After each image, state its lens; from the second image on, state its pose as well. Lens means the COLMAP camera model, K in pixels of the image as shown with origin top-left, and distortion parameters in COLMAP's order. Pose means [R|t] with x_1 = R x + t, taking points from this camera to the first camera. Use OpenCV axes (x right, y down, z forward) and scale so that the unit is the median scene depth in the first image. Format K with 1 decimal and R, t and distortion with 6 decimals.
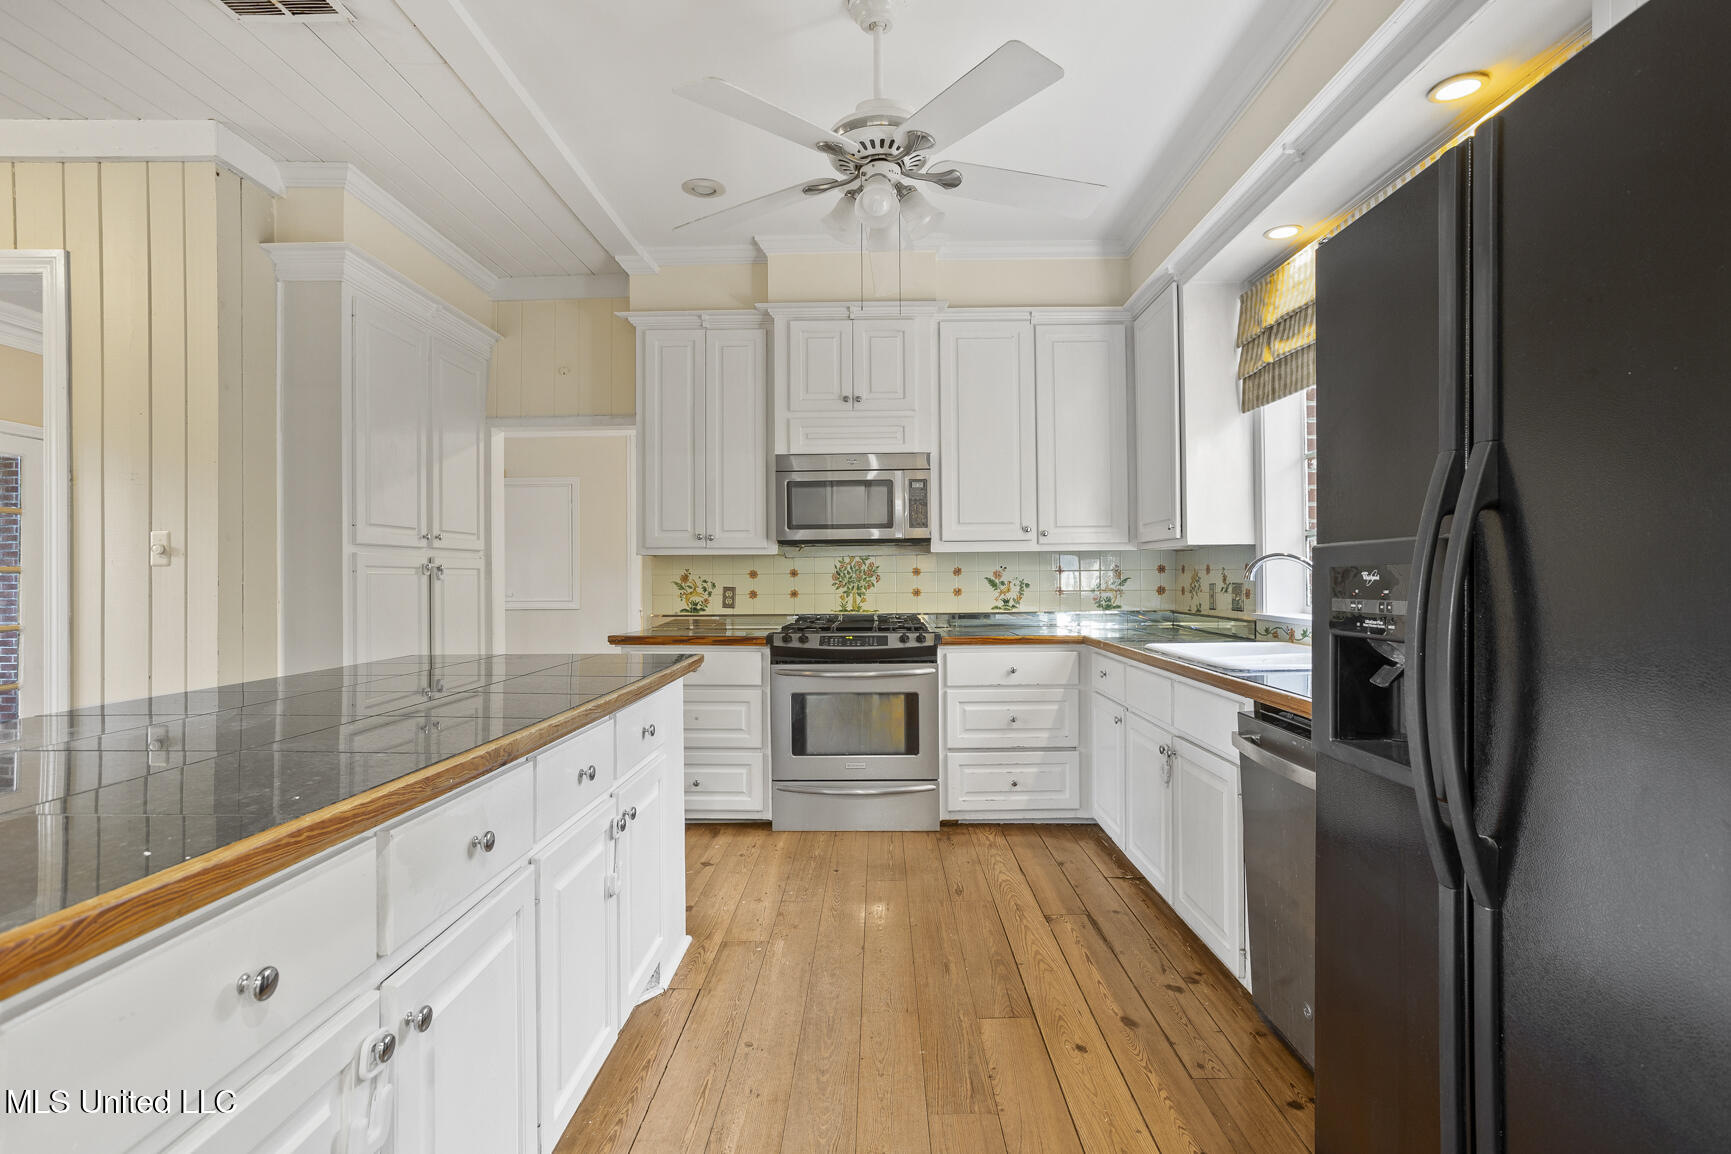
lens RADIAL K [[822.0, 0, 870.5], [0, 822.0, 566.1], [0, 0, 1]] dist [-0.029684, -0.000072]
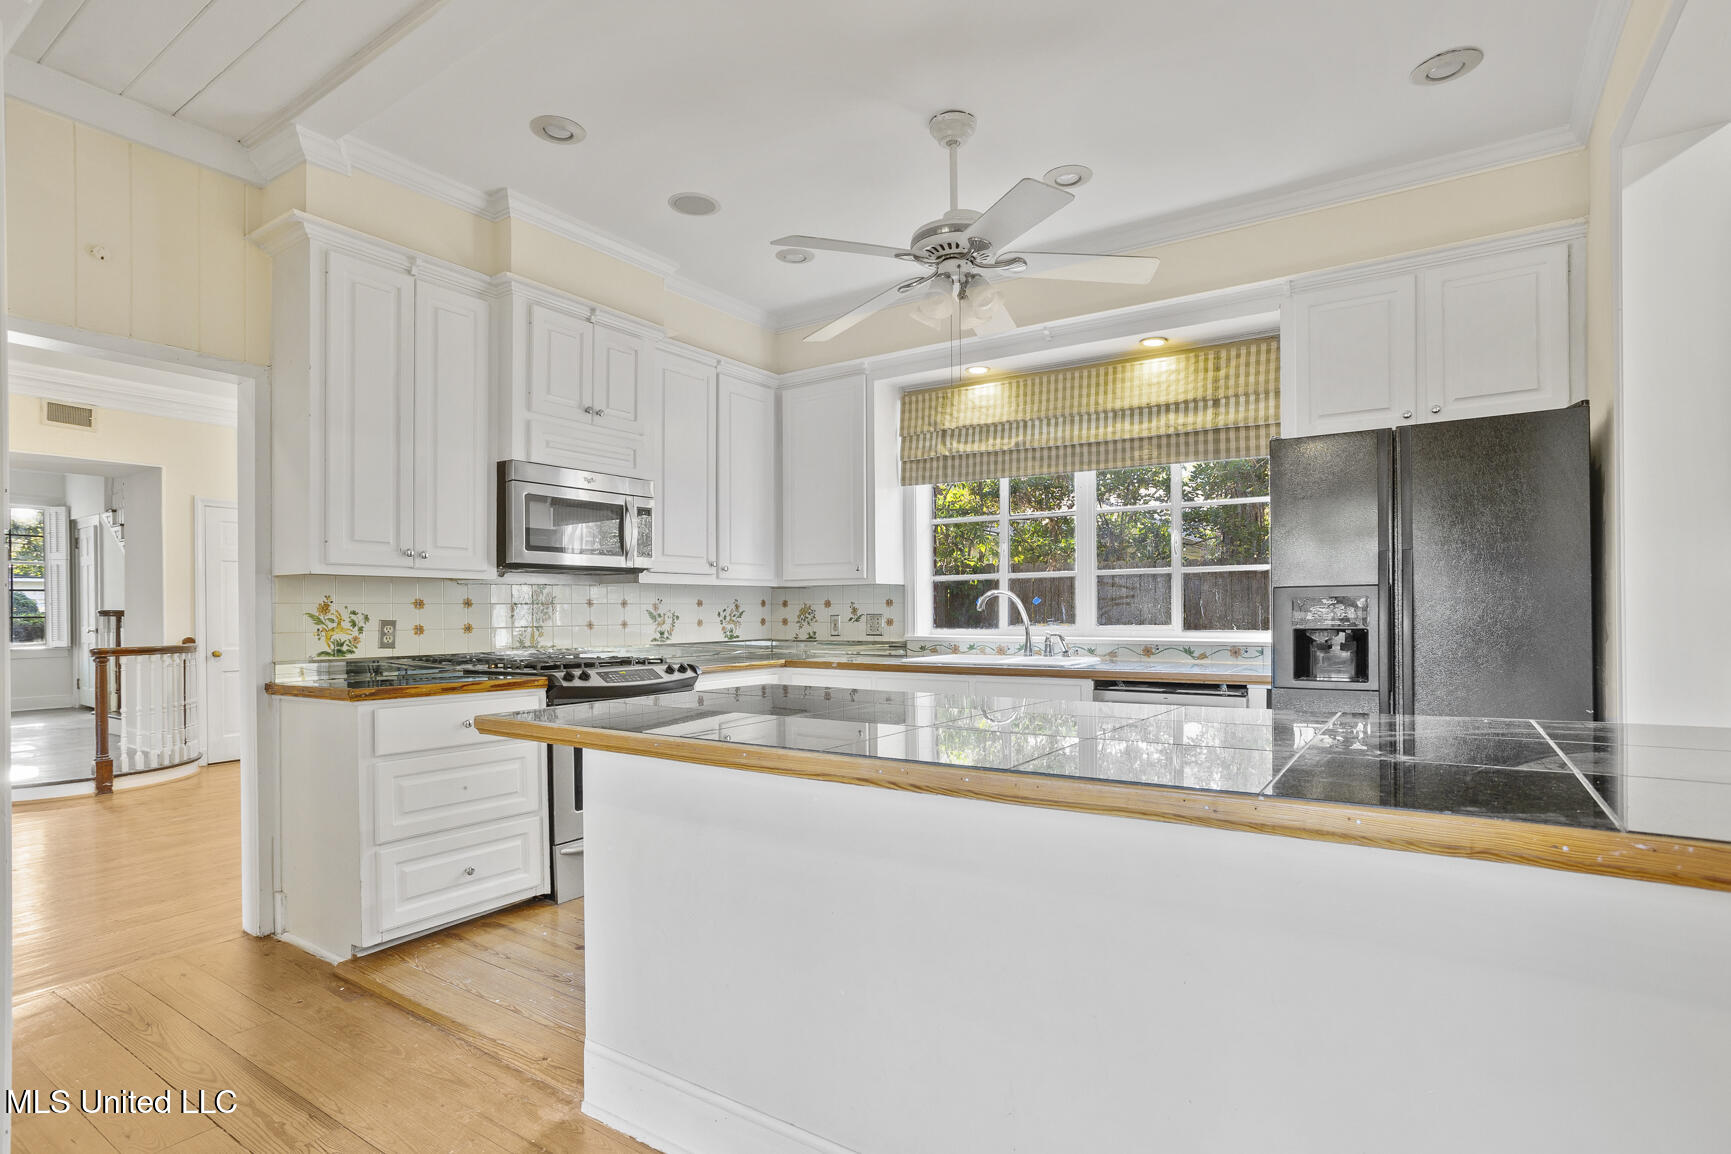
lens RADIAL K [[855.7, 0, 856.0], [0, 855.7, 609.8], [0, 0, 1]] dist [-0.018884, 0.006368]
pose [[0.563759, 0.006239, 0.825916, -0.613188], [-0.008342, 0.999963, -0.001860, 0.014551], [-0.825897, -0.005841, 0.563791, 0.218845]]
